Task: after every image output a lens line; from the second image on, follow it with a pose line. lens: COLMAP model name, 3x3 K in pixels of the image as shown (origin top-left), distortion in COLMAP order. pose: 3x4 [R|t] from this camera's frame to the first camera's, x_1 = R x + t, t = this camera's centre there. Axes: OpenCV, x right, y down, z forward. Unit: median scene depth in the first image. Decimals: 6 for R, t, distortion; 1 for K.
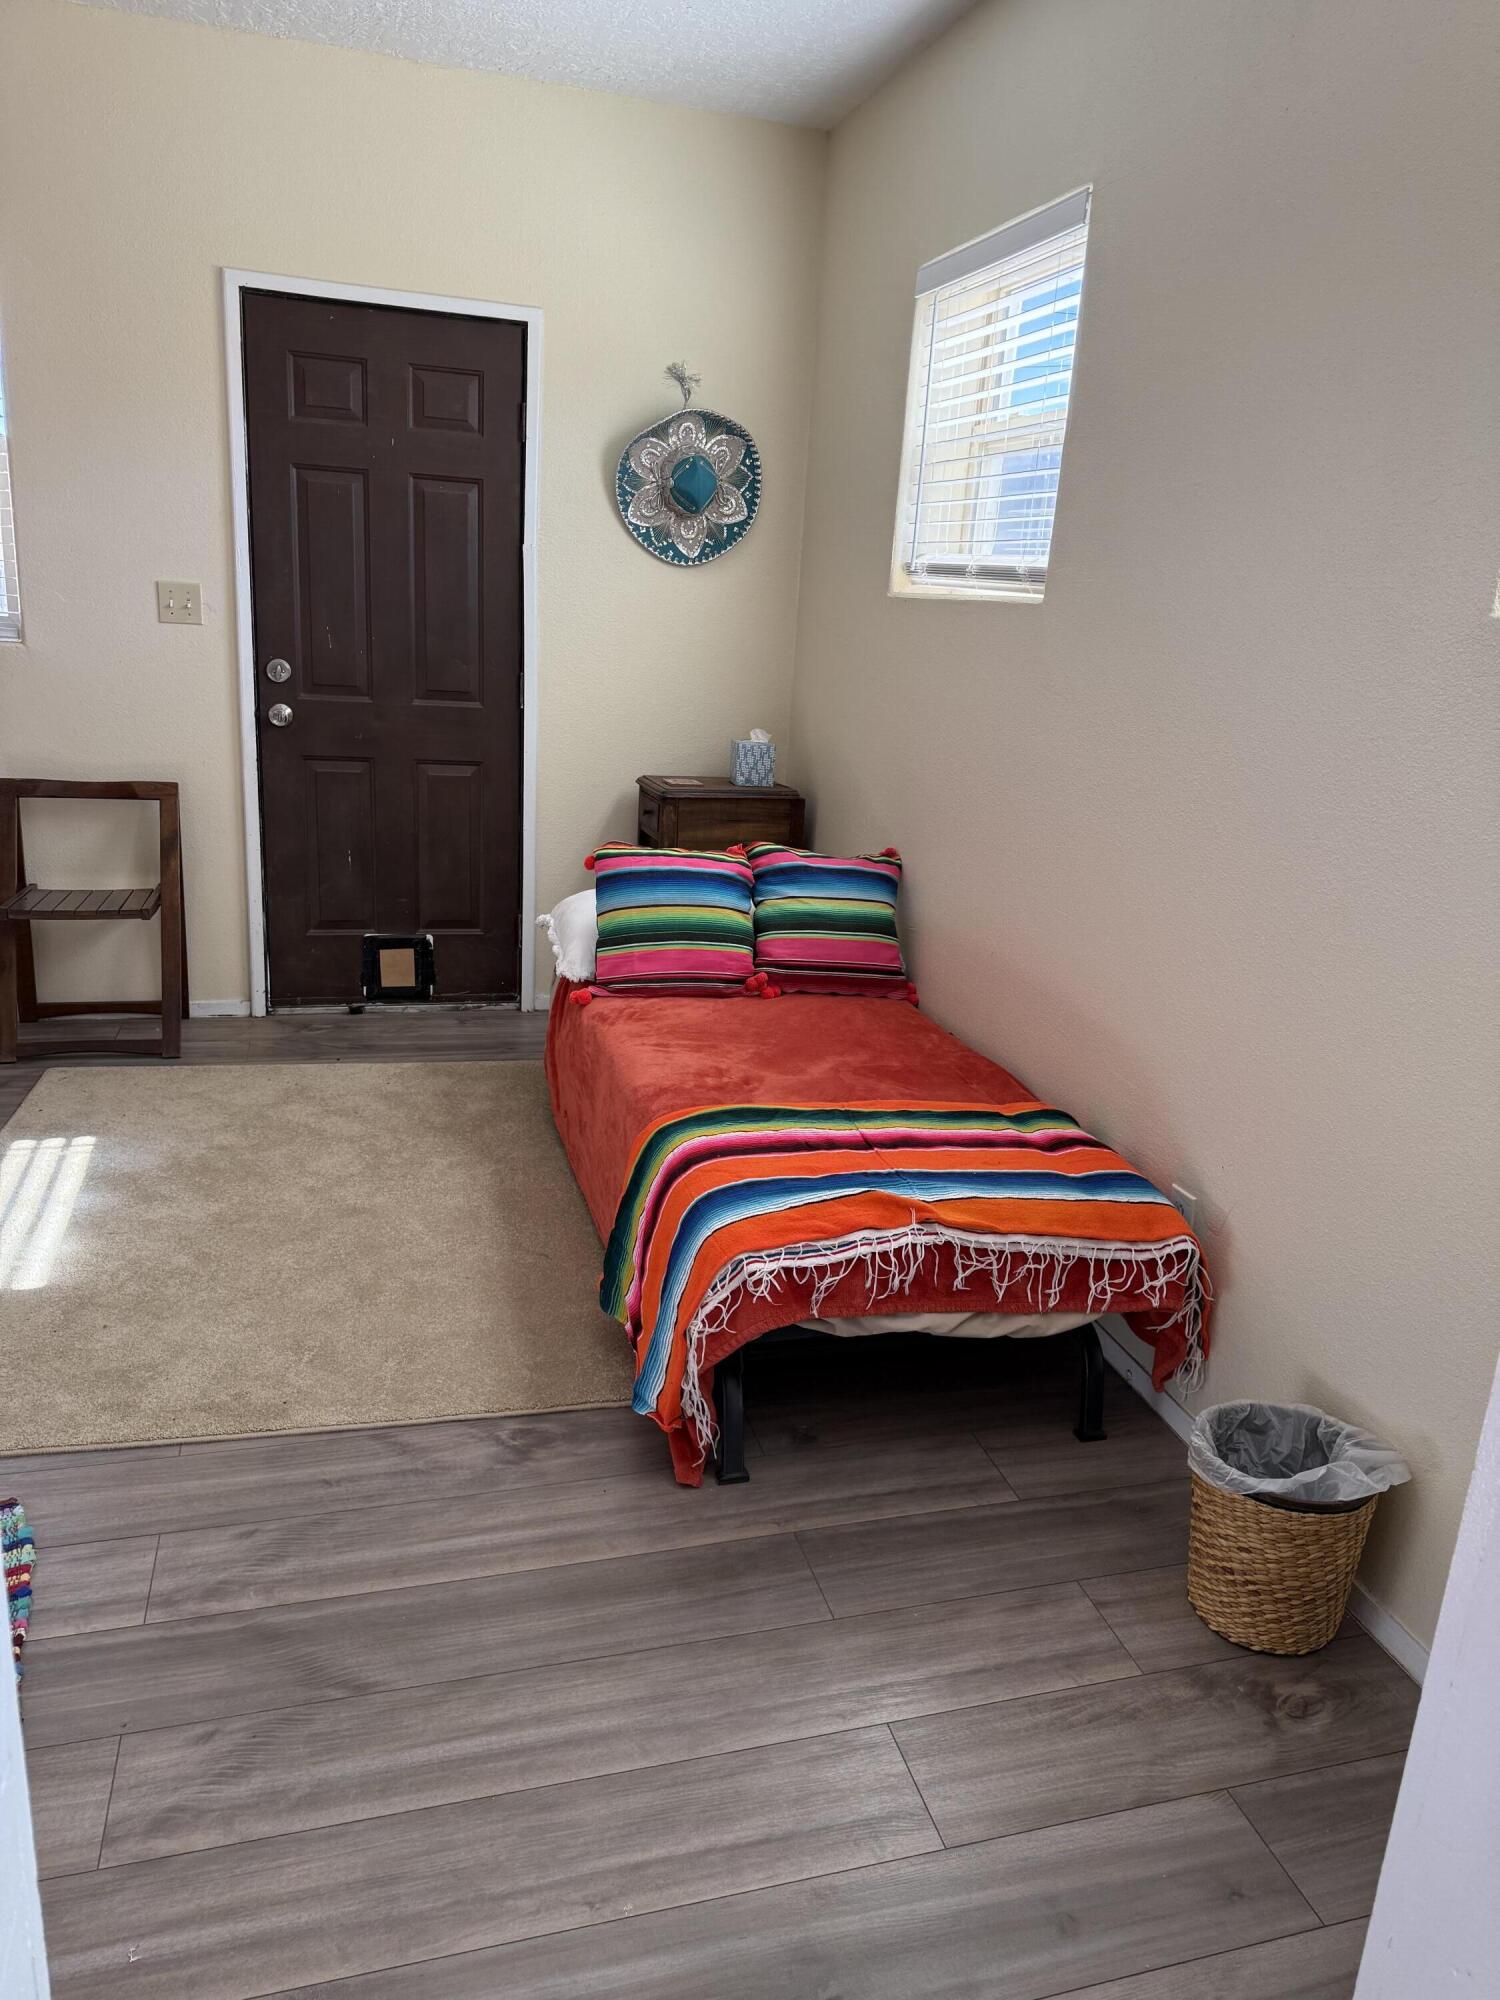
lens RADIAL K [[1407.2, 0, 754.2], [0, 1407.2, 995.7], [0, 0, 1]] dist [0.122592, -0.150923]
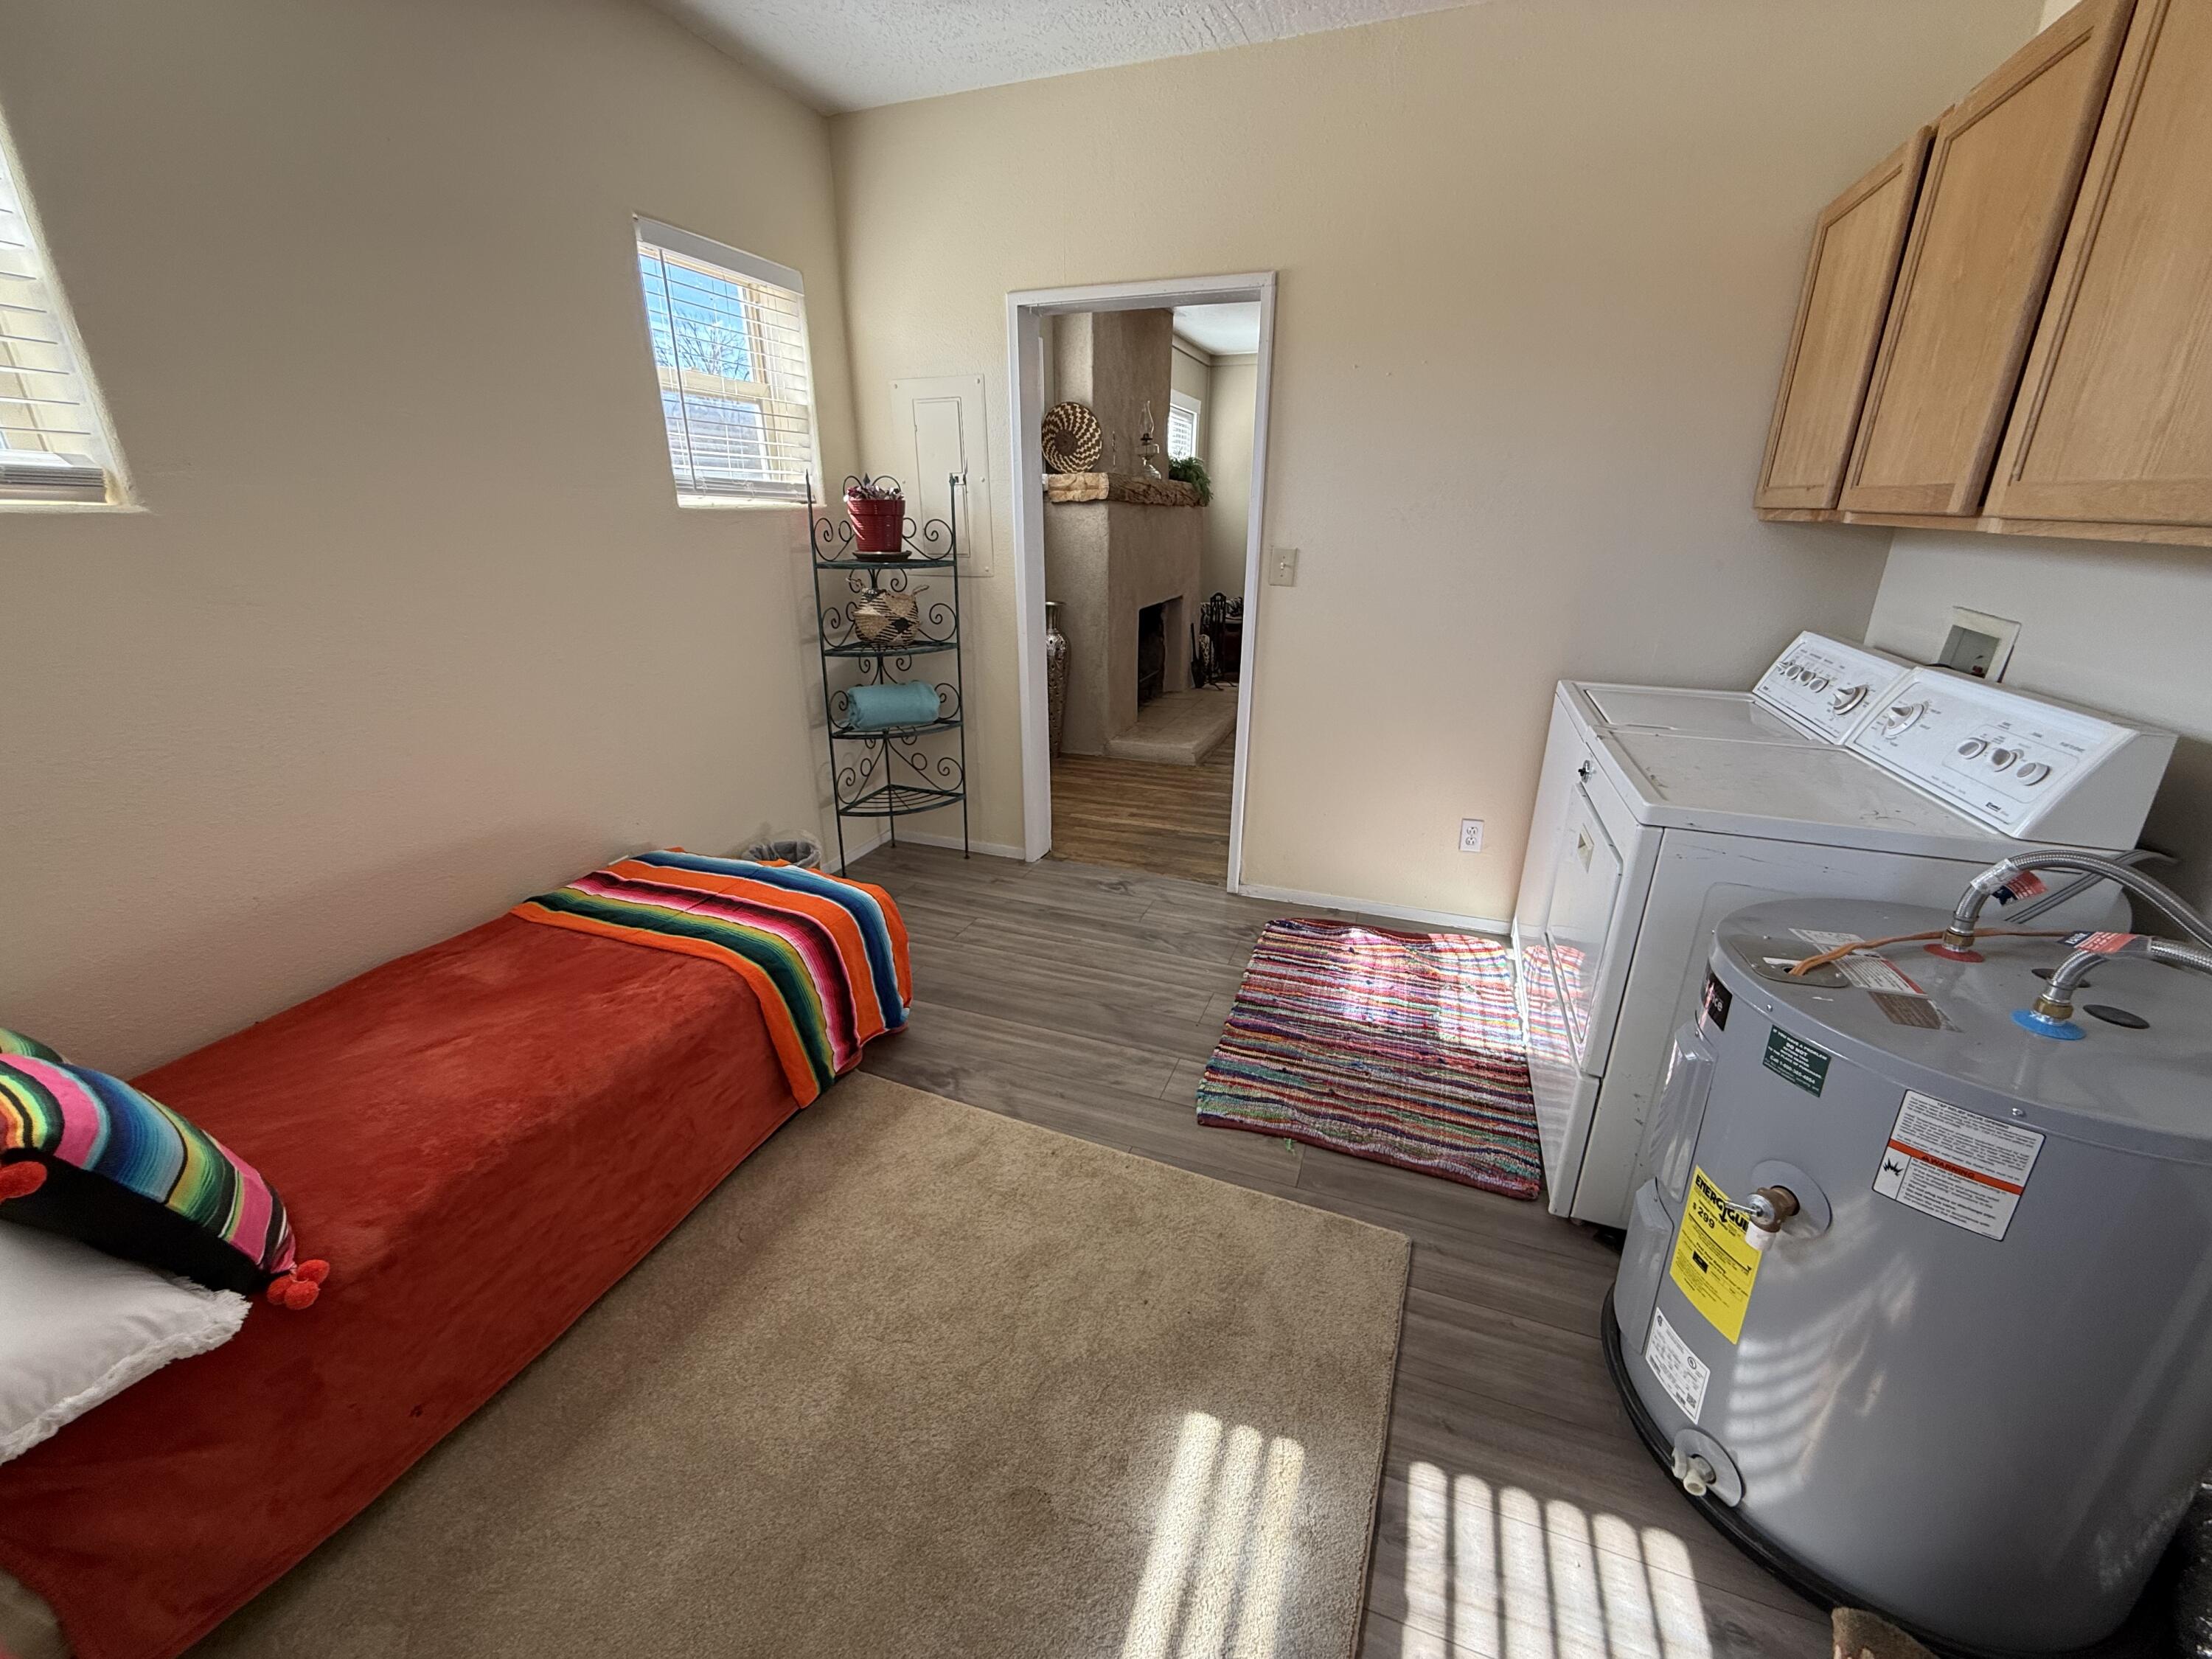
lens RADIAL K [[876.1, 0, 1101.3], [0, 876.1, 824.3], [0, 0, 1]] dist [0.001222, 0.000290]
pose [[-0.804310, -0.257035, 0.535741, -0.792908], [0.120956, 0.811905, 0.571122, -0.470463], [-0.581769, 0.524160, -0.621933, 1.447323]]
